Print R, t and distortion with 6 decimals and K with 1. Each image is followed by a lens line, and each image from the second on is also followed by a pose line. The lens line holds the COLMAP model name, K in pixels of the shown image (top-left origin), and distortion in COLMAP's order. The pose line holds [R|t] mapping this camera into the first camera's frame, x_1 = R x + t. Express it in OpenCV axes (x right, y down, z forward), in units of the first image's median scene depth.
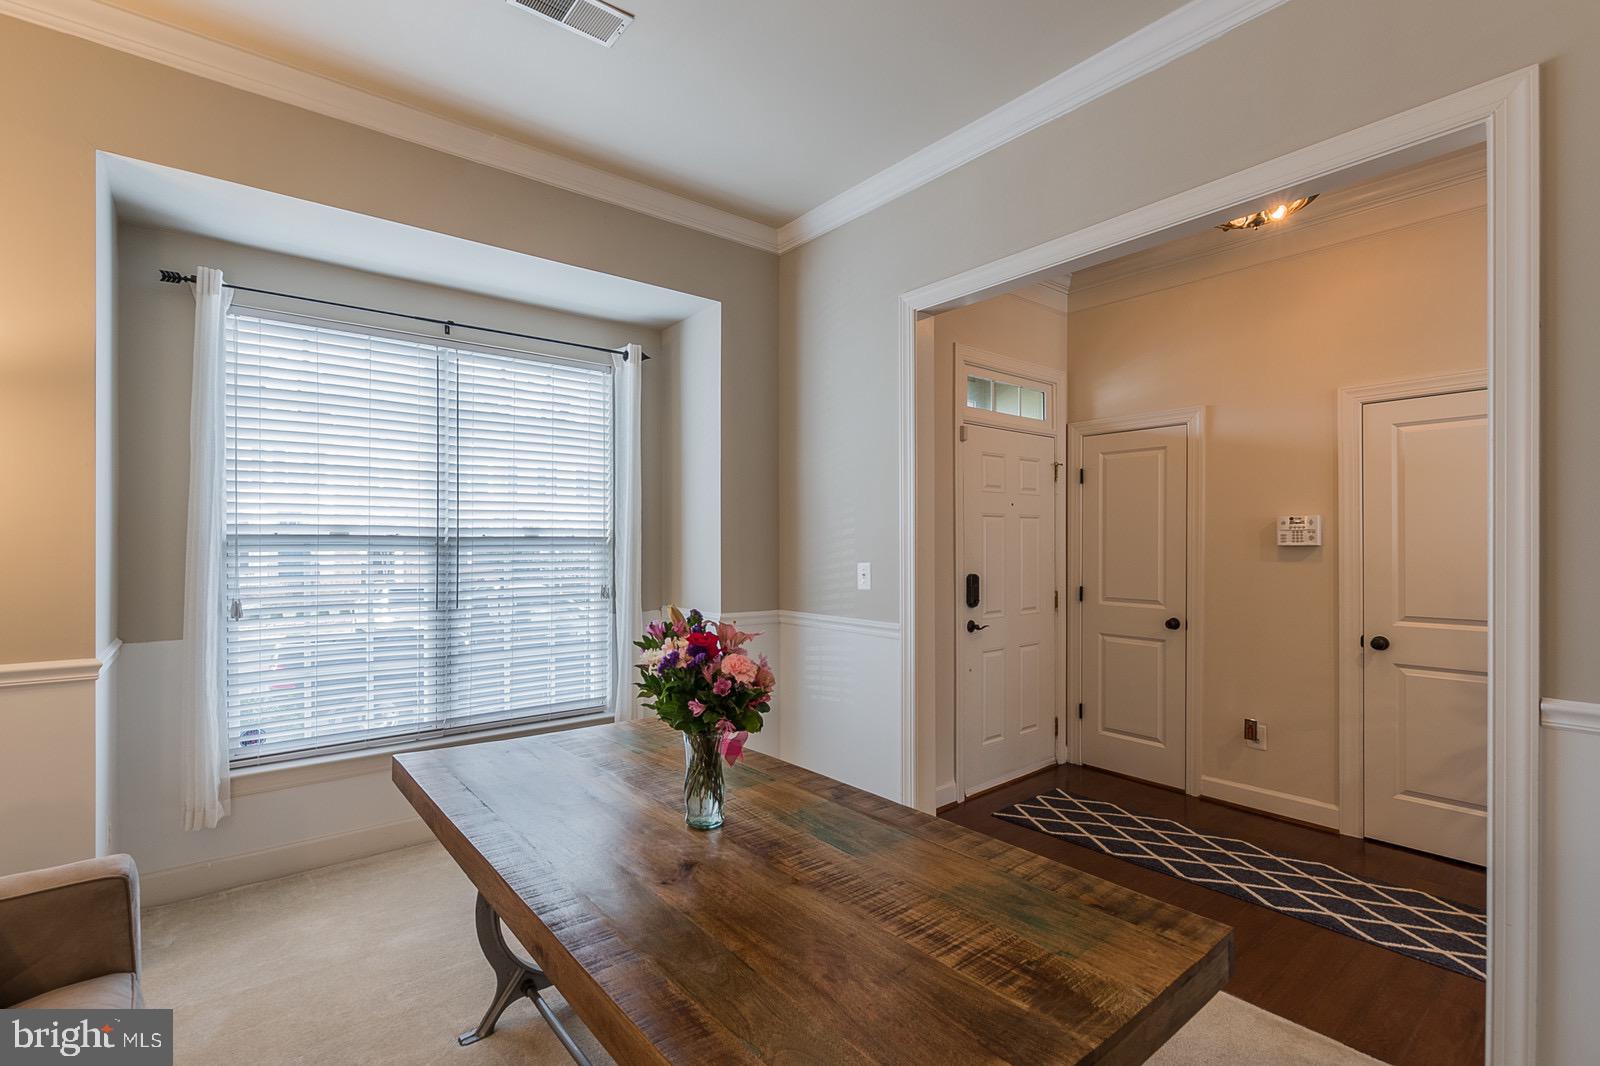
lens RADIAL K [[733.4, 0, 791.6], [0, 733.4, 539.6], [0, 0, 1]] dist [0.013601, -0.000045]
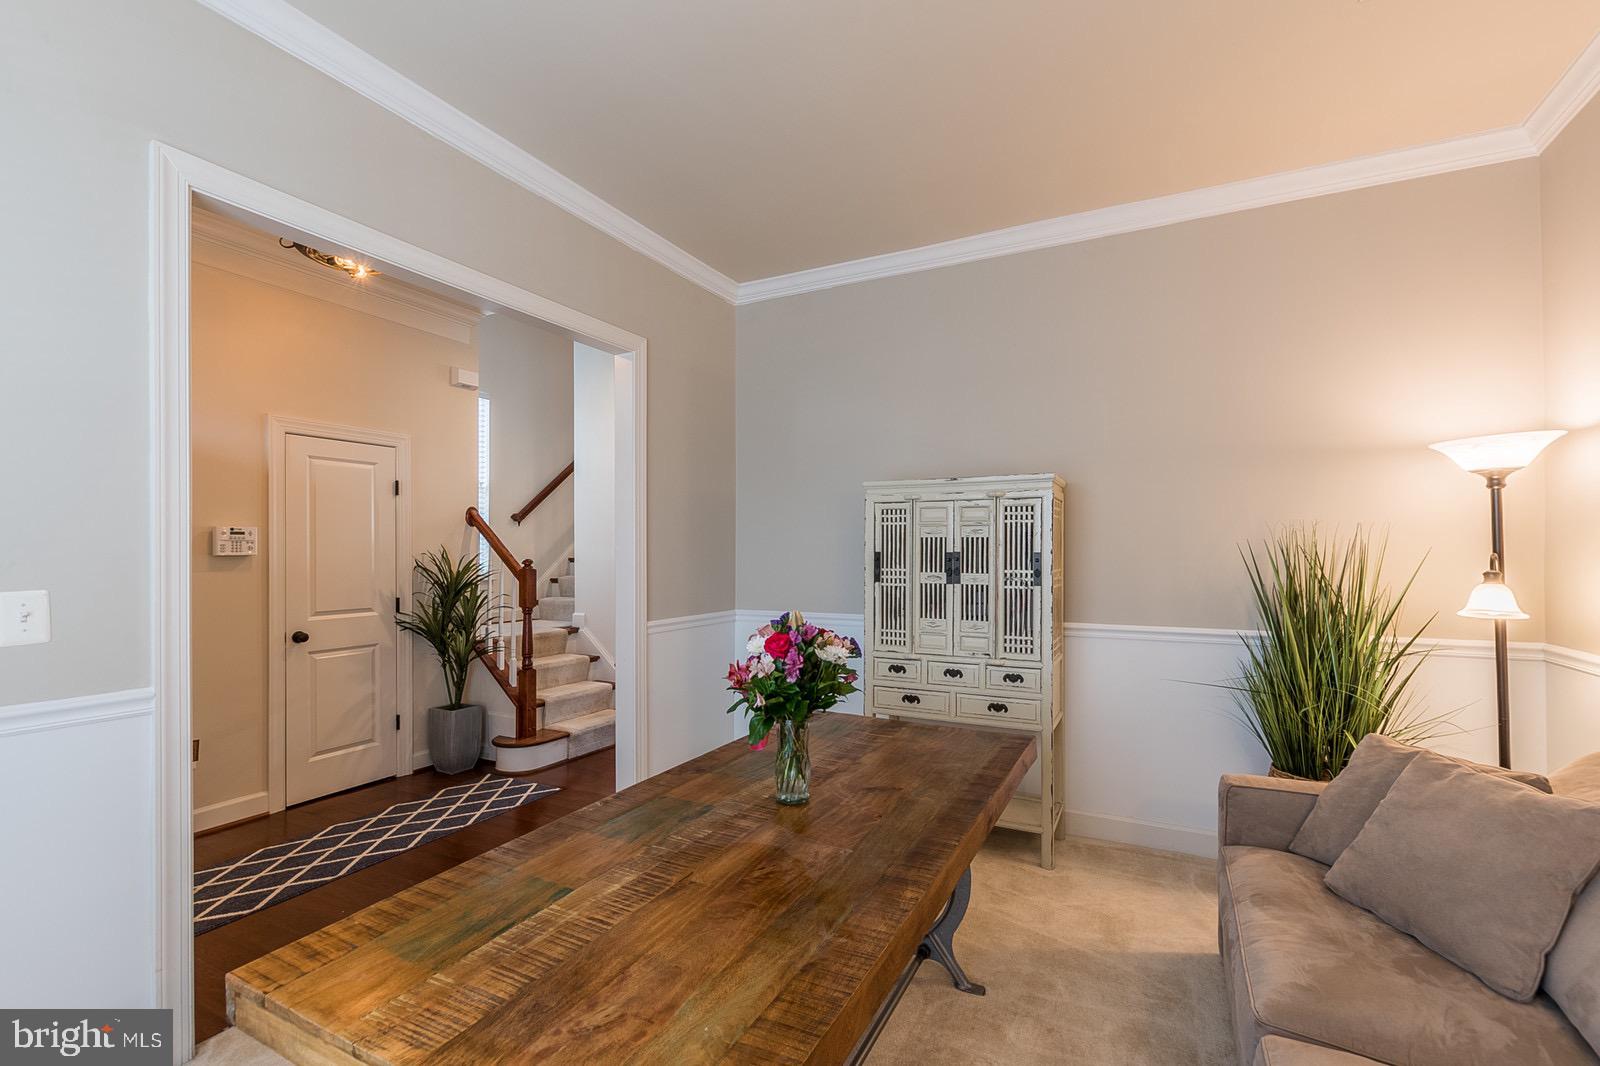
lens RADIAL K [[700.1, 0, 792.8], [0, 700.1, 544.0], [0, 0, 1]] dist [0.005352, -0.003799]
pose [[-0.384896, 0.012896, 0.922870, -0.561932], [-0.002611, 0.999883, -0.015061, 0.005085], [-0.922956, -0.008206, -0.384818, 0.712845]]
